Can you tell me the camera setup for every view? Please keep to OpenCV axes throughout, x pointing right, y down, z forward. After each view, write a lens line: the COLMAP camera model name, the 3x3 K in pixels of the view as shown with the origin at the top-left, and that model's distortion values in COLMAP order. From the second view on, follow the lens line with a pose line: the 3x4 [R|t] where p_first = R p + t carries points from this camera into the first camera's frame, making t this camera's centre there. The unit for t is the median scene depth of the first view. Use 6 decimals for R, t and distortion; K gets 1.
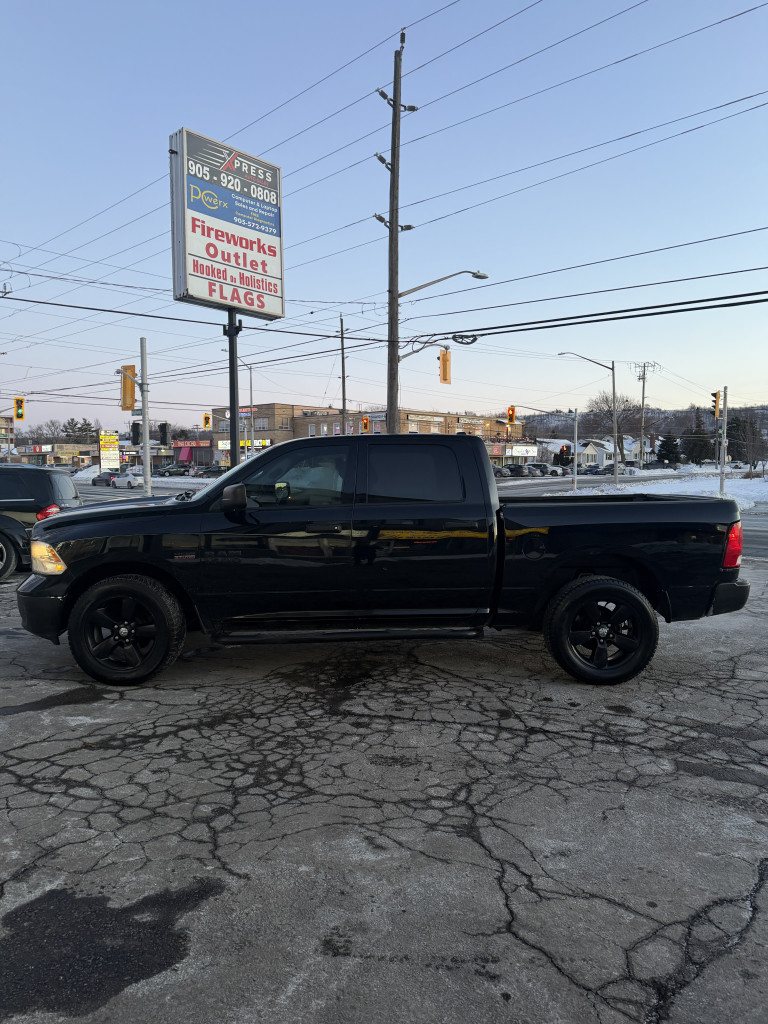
lens RADIAL K [[718.4, 0, 389.7], [0, 718.4, 523.1], [0, 0, 1]] dist [0.027170, -0.030647]
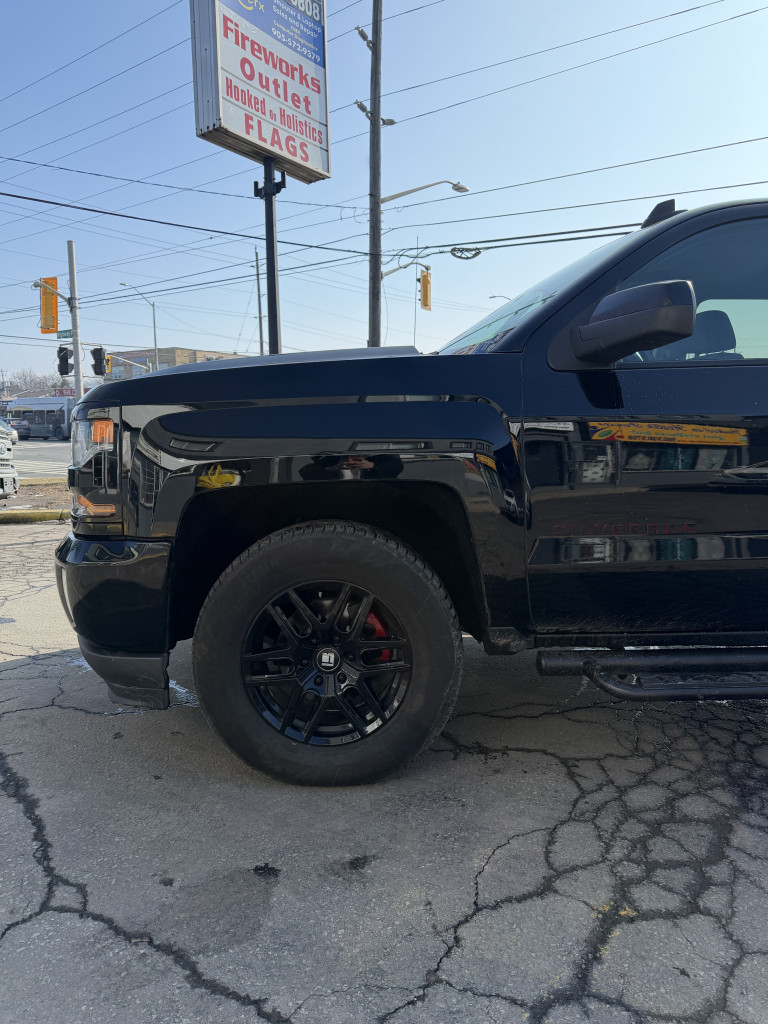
lens RADIAL K [[723.1, 0, 390.6], [0, 723.1, 519.6], [0, 0, 1]] dist [0.018288, -0.027907]
pose [[0.988904, -0.019538, 0.147268, -0.204435], [0.011418, 0.998378, 0.055783, 0.027123], [-0.148119, -0.053482, 0.987522, 0.227814]]
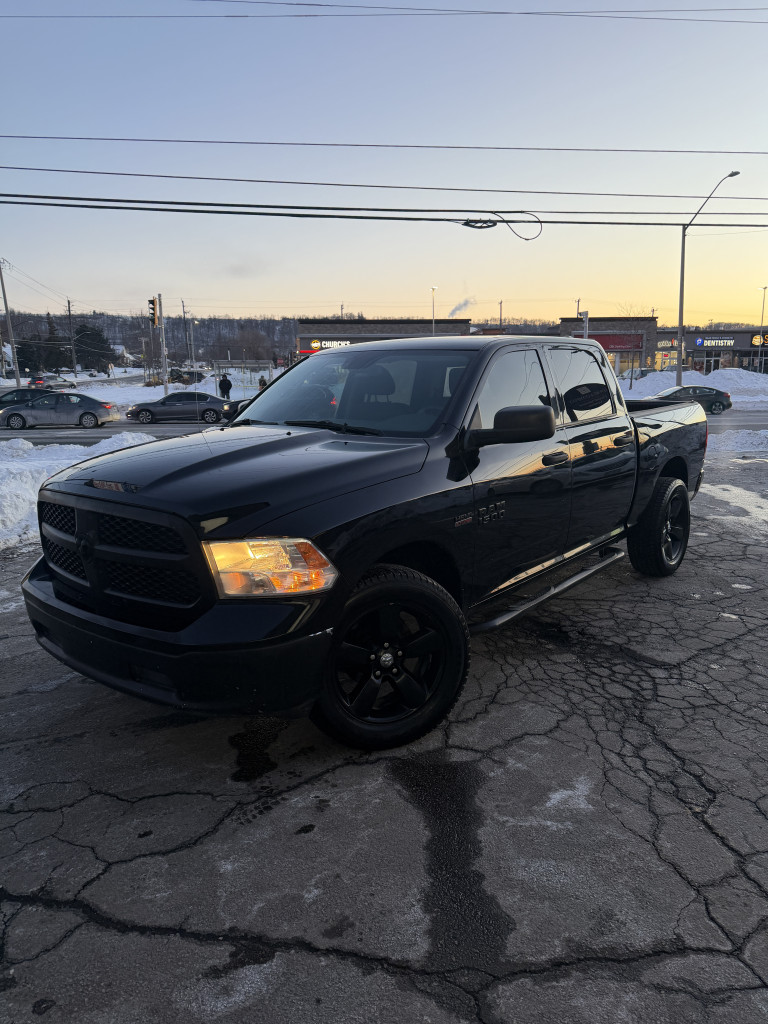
lens RADIAL K [[718.4, 0, 386.1], [0, 718.4, 515.2], [0, 0, 1]] dist [0.027170, -0.030647]
pose [[0.651535, -0.152468, 0.743139, -0.364478], [0.067313, 0.987350, 0.143557, -0.024228], [-0.755626, -0.043510, 0.653556, 0.279095]]
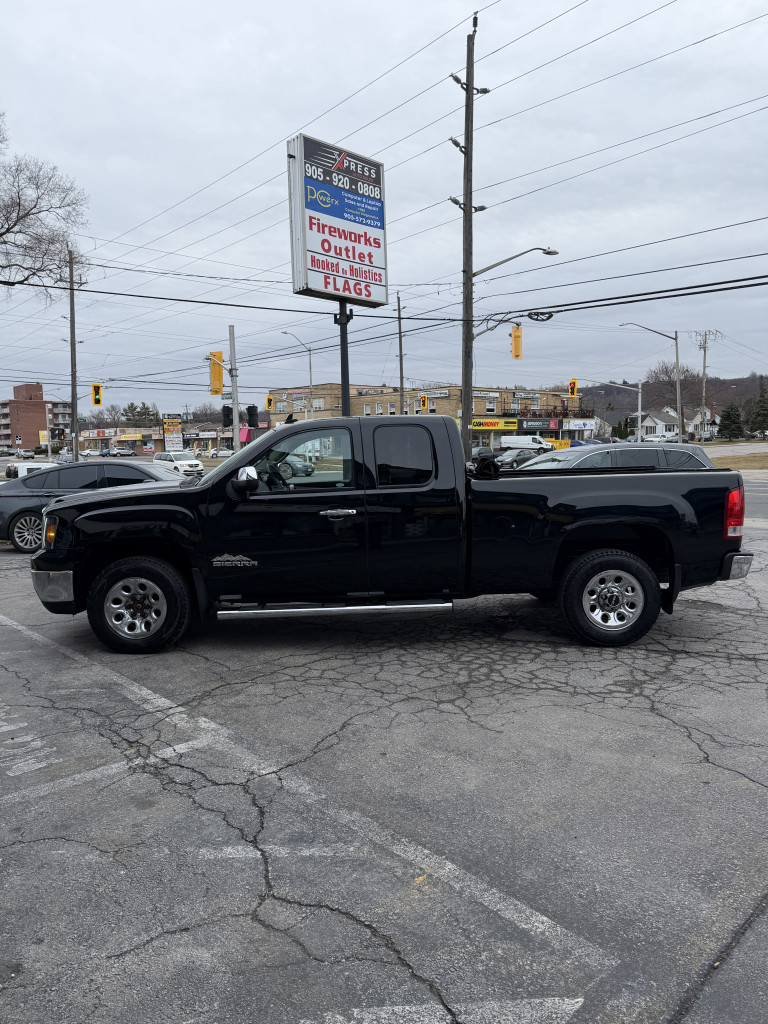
lens RADIAL K [[718.4, 0, 389.6], [0, 718.4, 523.8], [0, 0, 1]] dist [0.027170, -0.030647]
pose [[0.997566, -0.013316, -0.068443, -0.075204], [0.015487, 0.999391, 0.031276, 0.010260], [0.067985, -0.032260, 0.997165, -0.091315]]
